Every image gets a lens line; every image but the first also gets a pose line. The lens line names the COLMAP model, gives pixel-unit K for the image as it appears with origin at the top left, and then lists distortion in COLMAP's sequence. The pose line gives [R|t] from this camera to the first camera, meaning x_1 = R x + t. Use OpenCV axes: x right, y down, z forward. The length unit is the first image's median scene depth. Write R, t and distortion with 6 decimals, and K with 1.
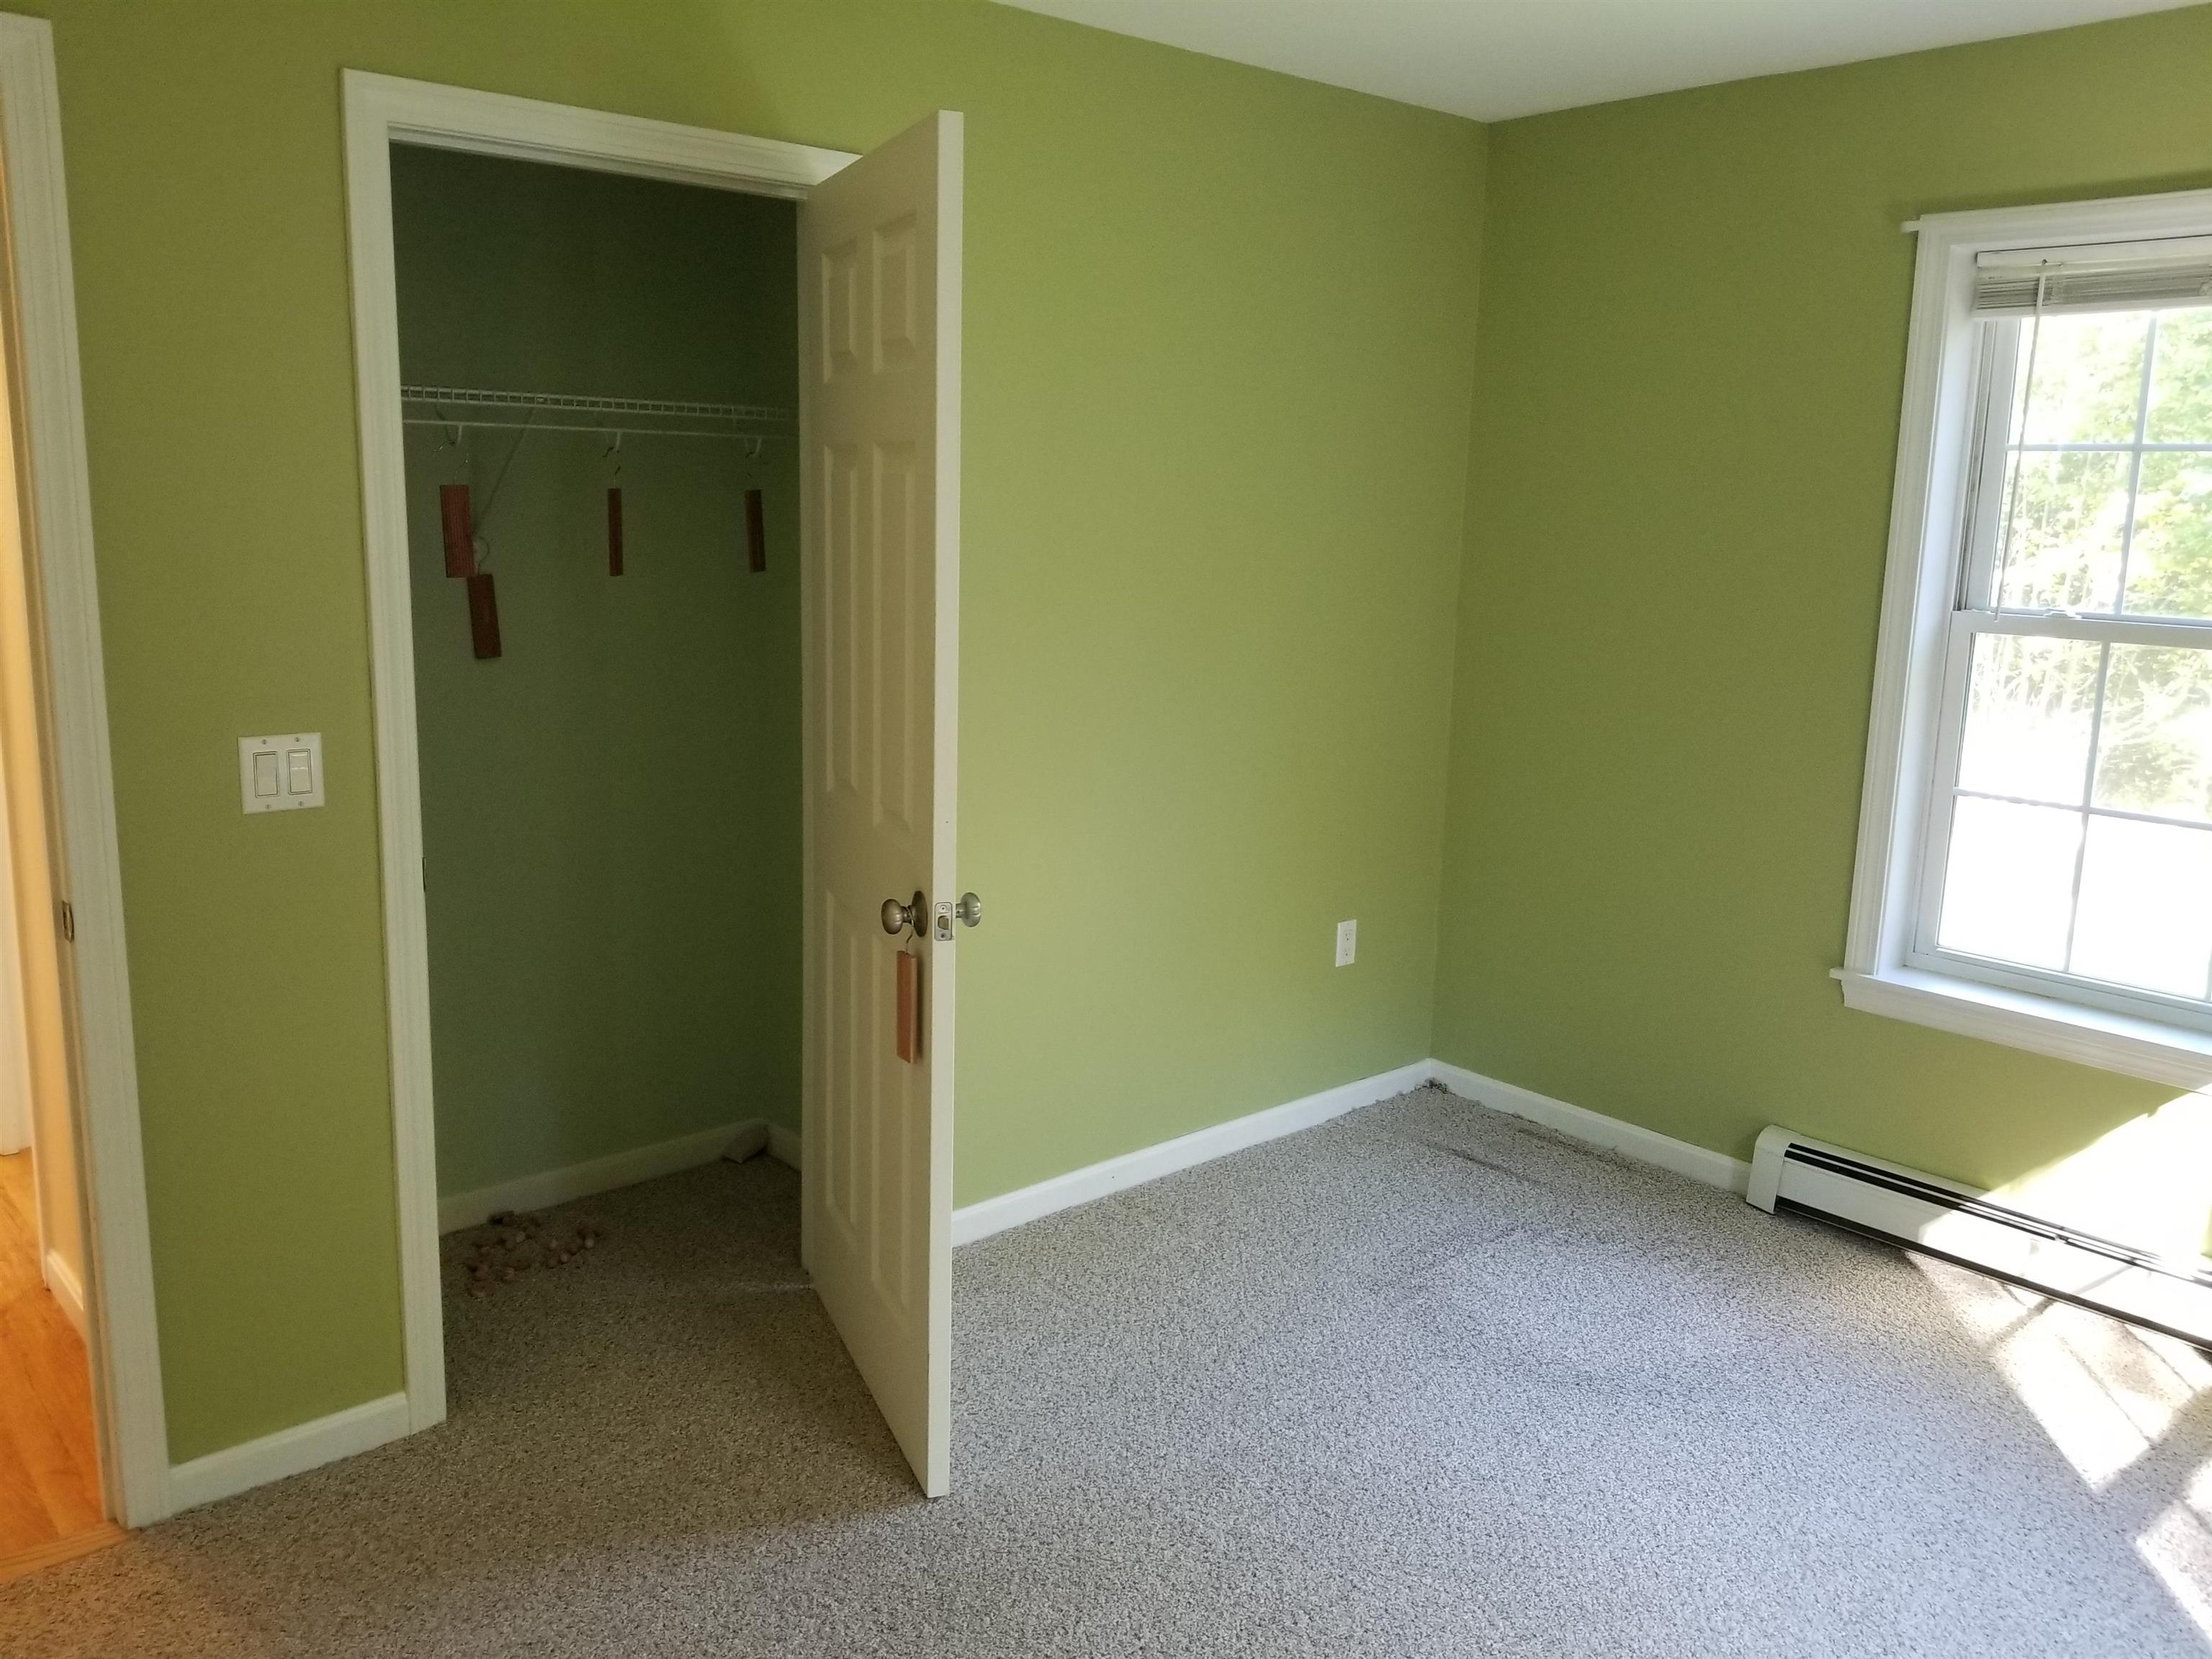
lens RADIAL K [[1732.0, 0, 1101.2], [0, 1732.0, 840.3], [0, 0, 1]] dist [0.047384, -0.070391]
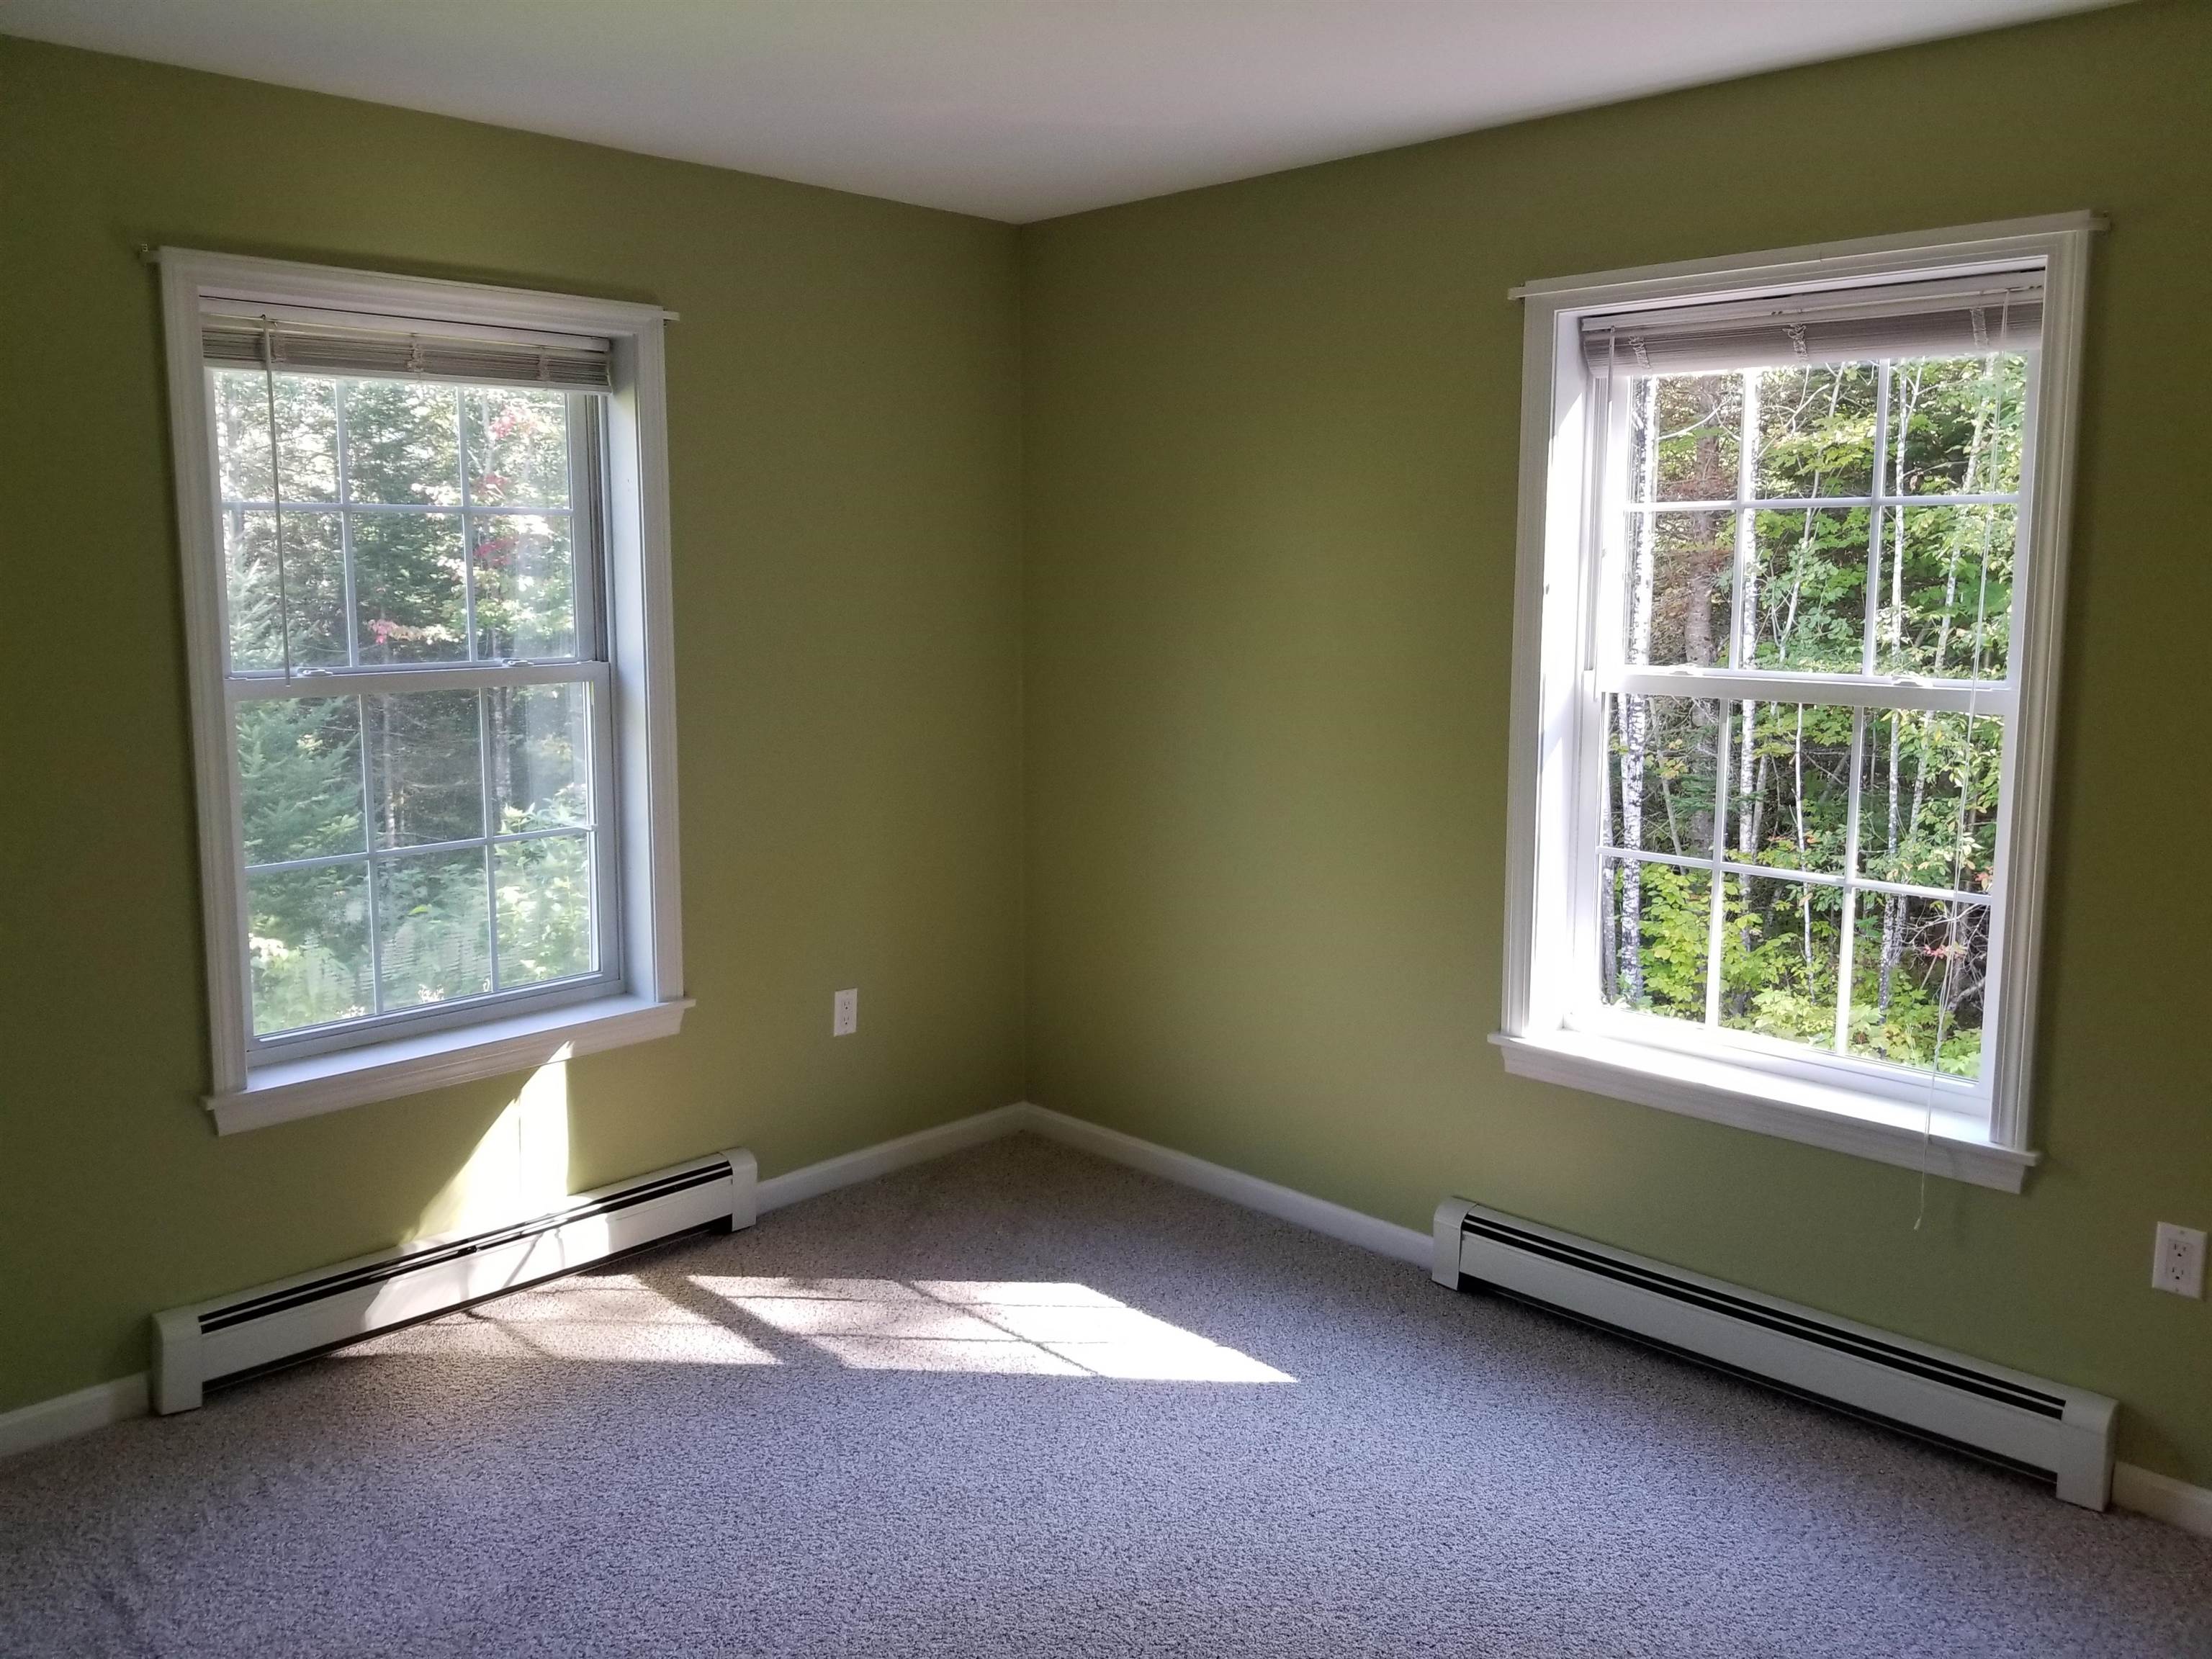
lens RADIAL K [[1732.0, 0, 1100.9], [0, 1732.0, 809.4], [0, 0, 1]] dist [0.047384, -0.070391]
pose [[-0.069906, -0.171102, 0.982770, -0.457404], [0.193280, 0.964188, 0.181615, -0.143135], [-0.978650, 0.202645, -0.034332, 0.588947]]
